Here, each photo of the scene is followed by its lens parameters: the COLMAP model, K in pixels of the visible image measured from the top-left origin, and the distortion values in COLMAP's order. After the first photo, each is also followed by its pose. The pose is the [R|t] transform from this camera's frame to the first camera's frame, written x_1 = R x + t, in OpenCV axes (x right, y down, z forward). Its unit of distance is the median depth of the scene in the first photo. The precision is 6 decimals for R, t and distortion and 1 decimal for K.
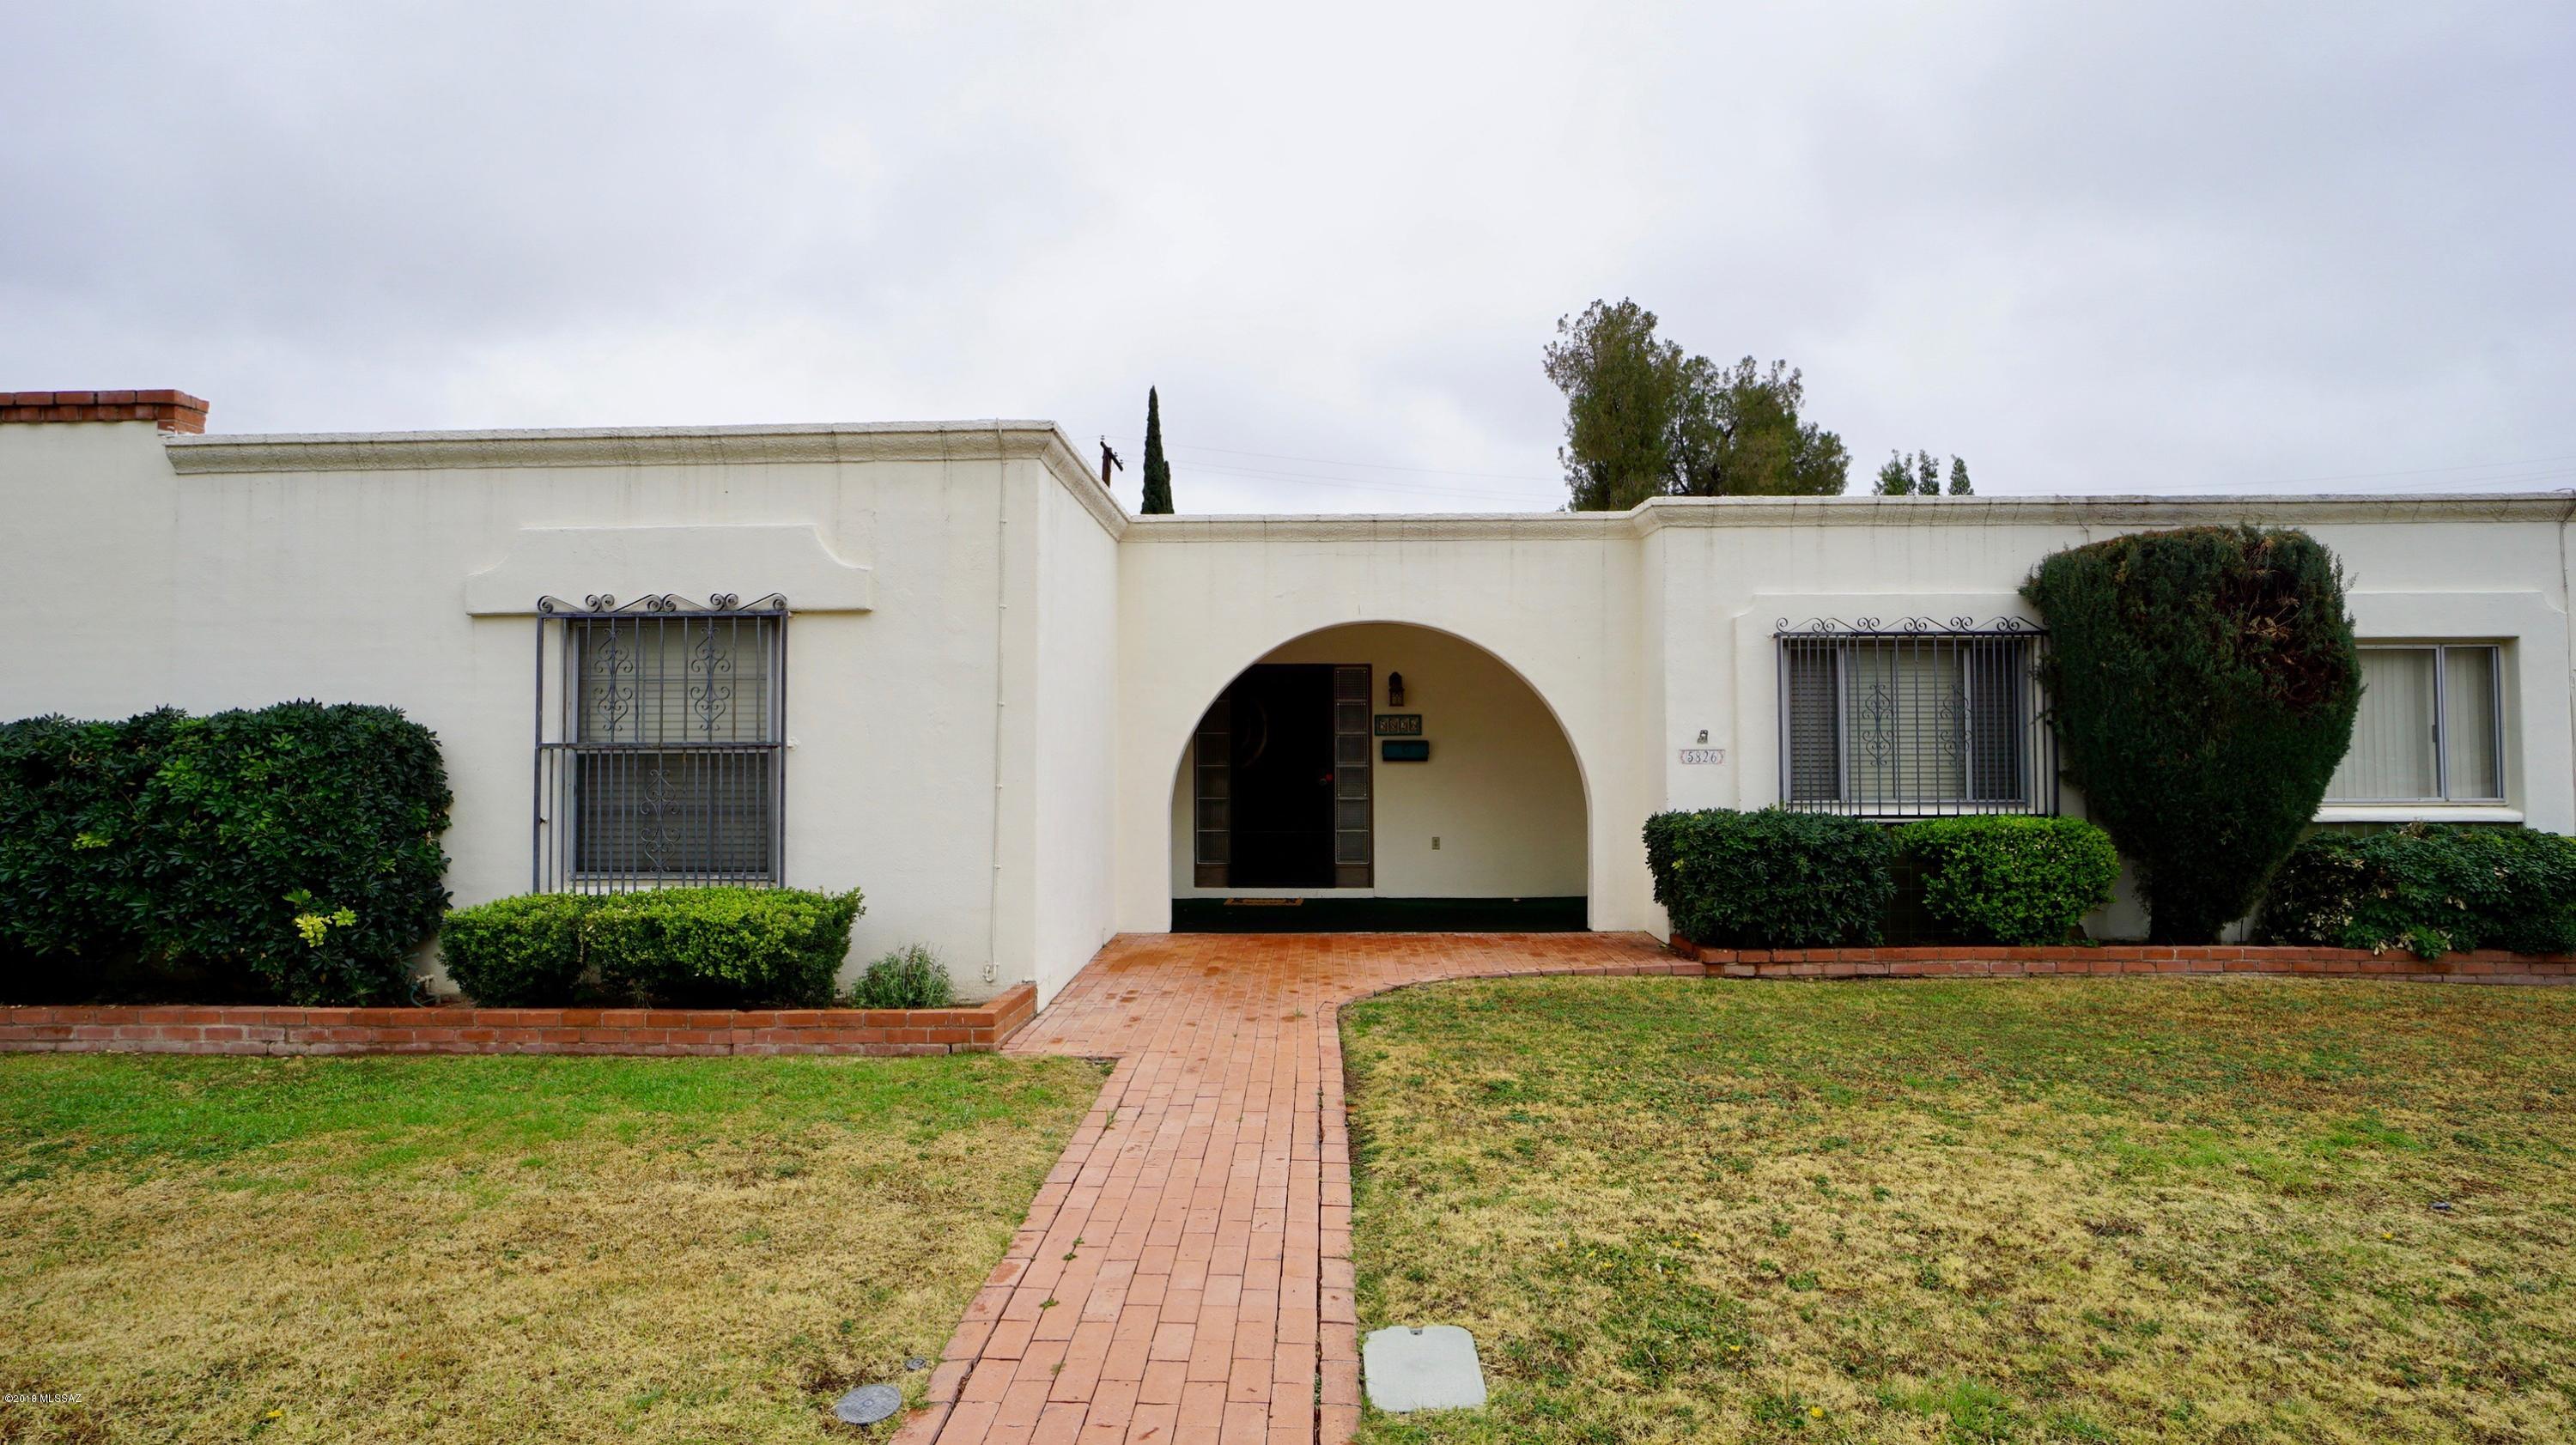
lens RADIAL K [[1361.5, 0, 1291.0], [0, 1361.5, 719.3], [0, 0, 1]] dist [0.002215, -0.000022]
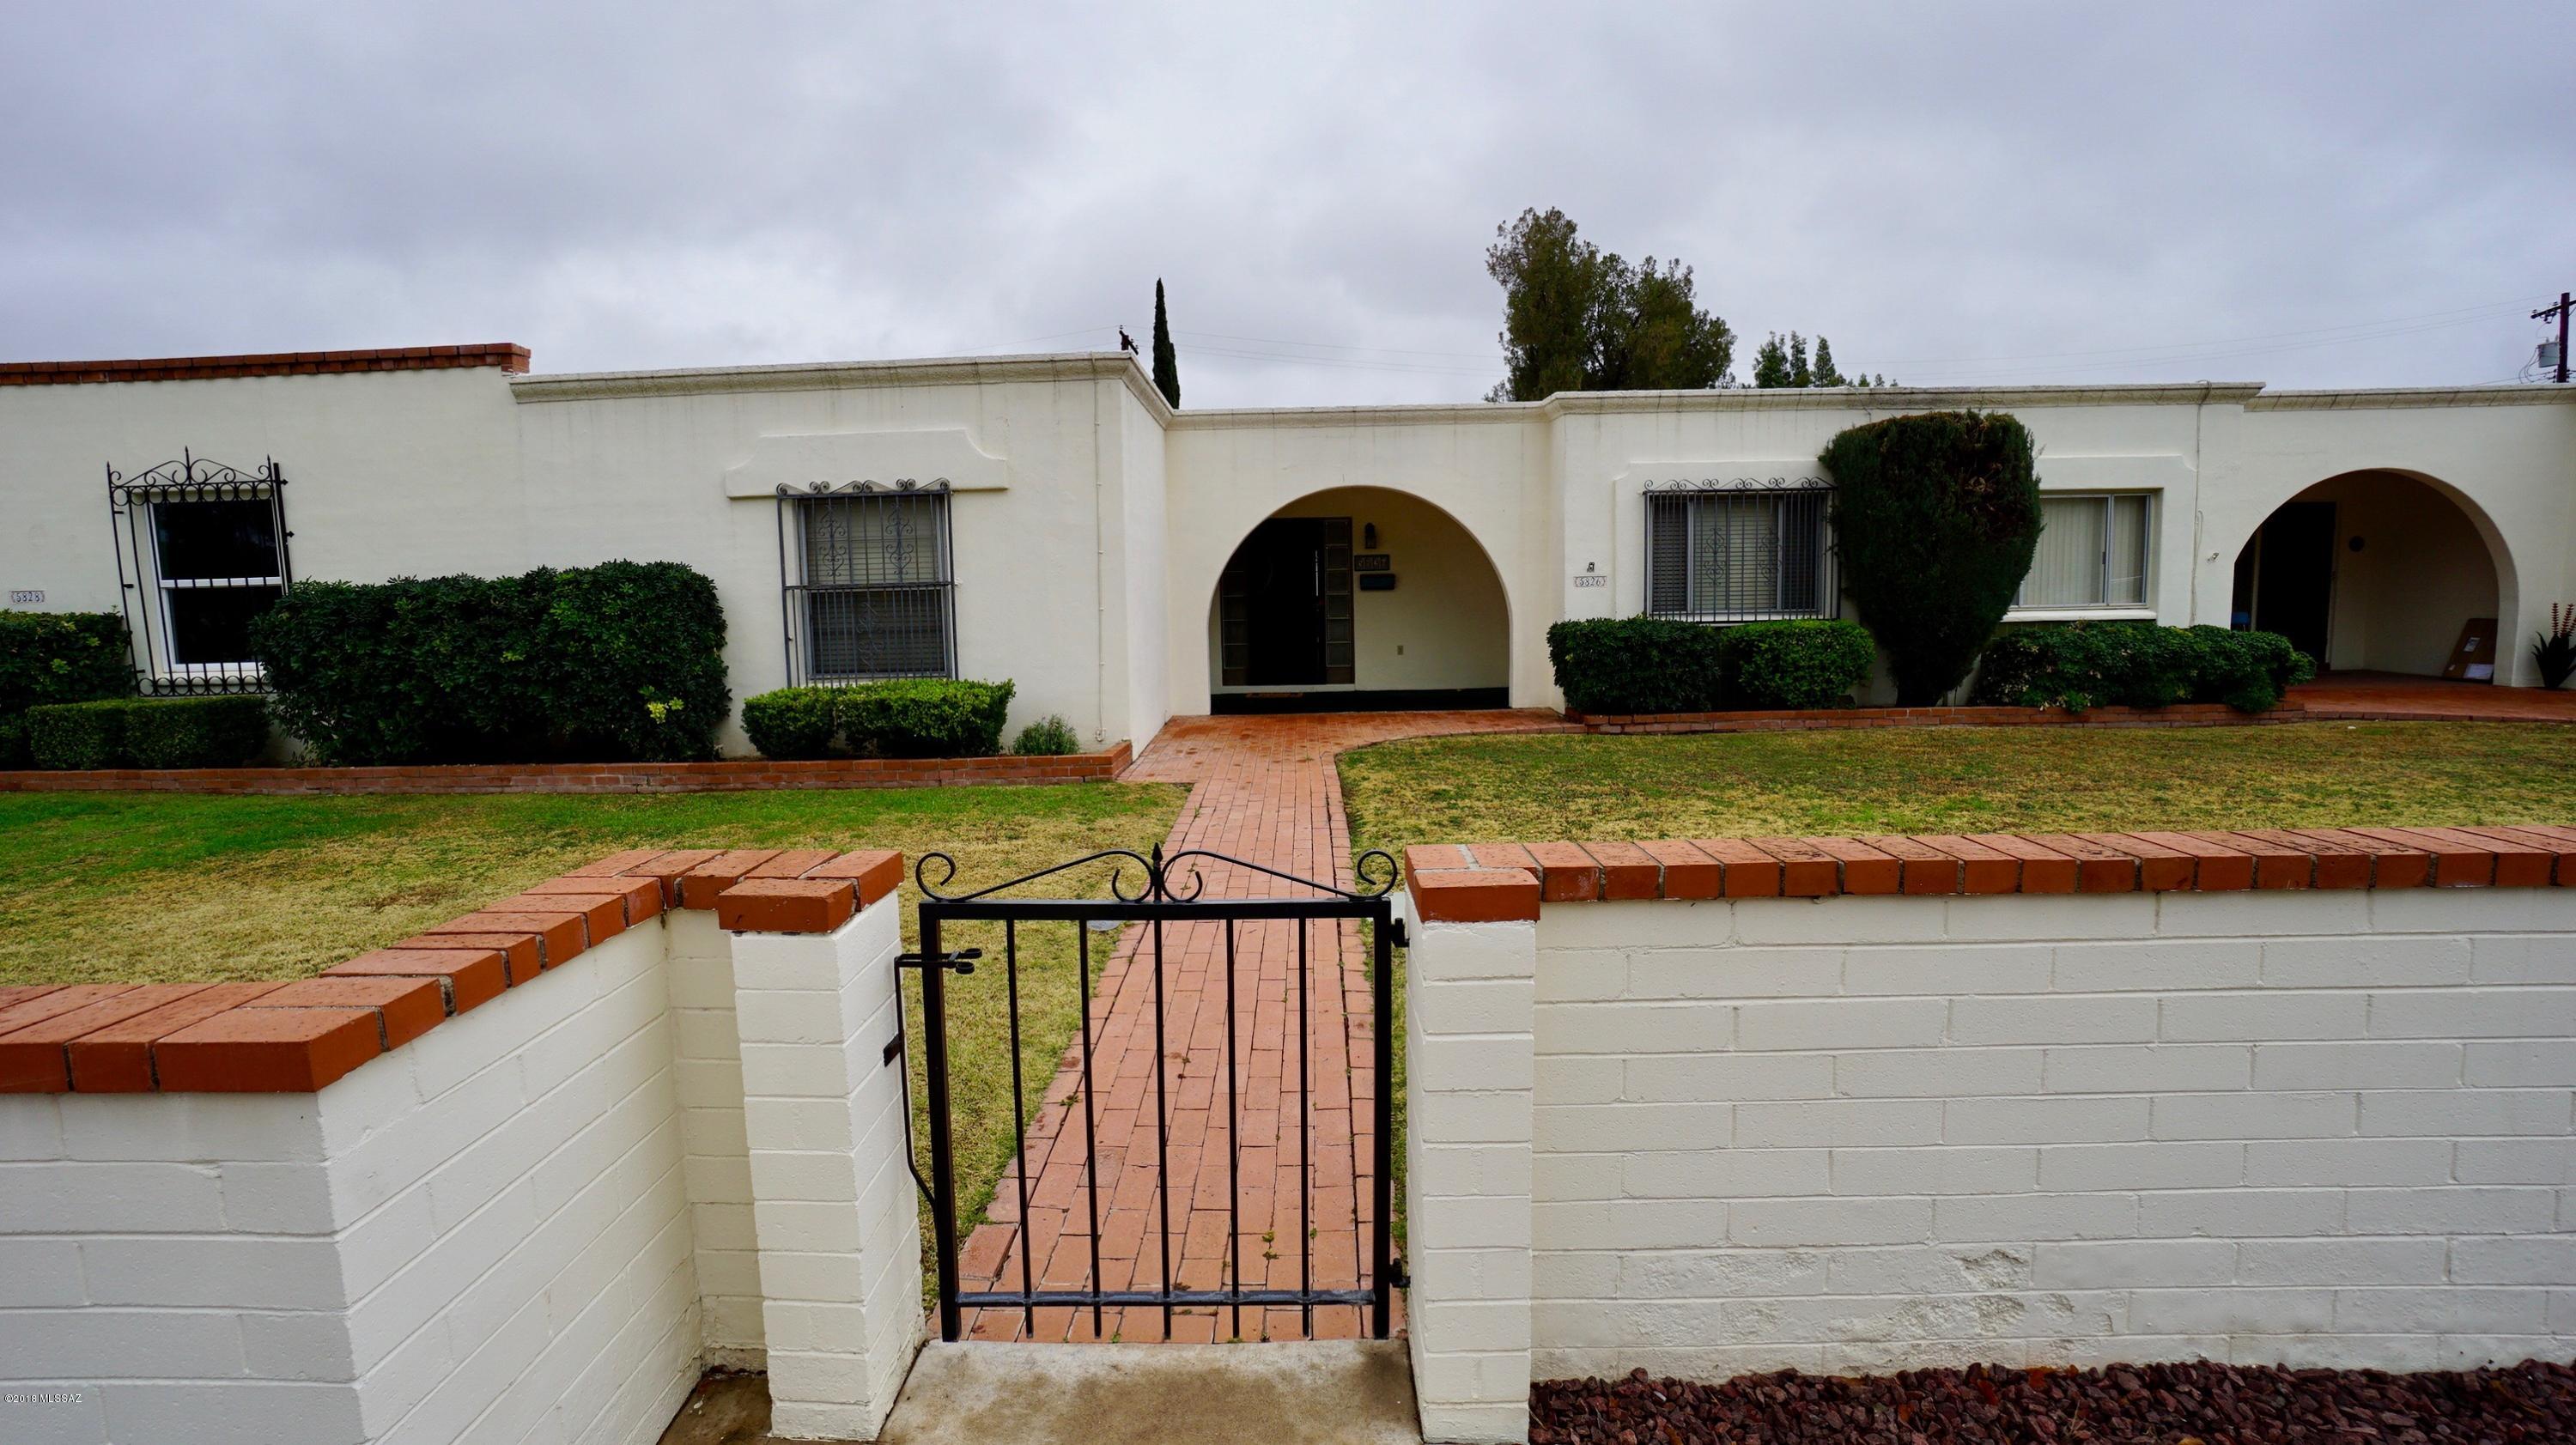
lens RADIAL K [[1172.6, 0, 1280.7], [0, 1172.6, 708.5], [0, 0, 1]] dist [-0.044888, 0.011467]
pose [[0.999830, -0.018245, 0.002592, -0.024926], [0.017775, 0.991938, 0.125469, 0.000957], [-0.004861, -0.125402, 0.992094, -0.241880]]
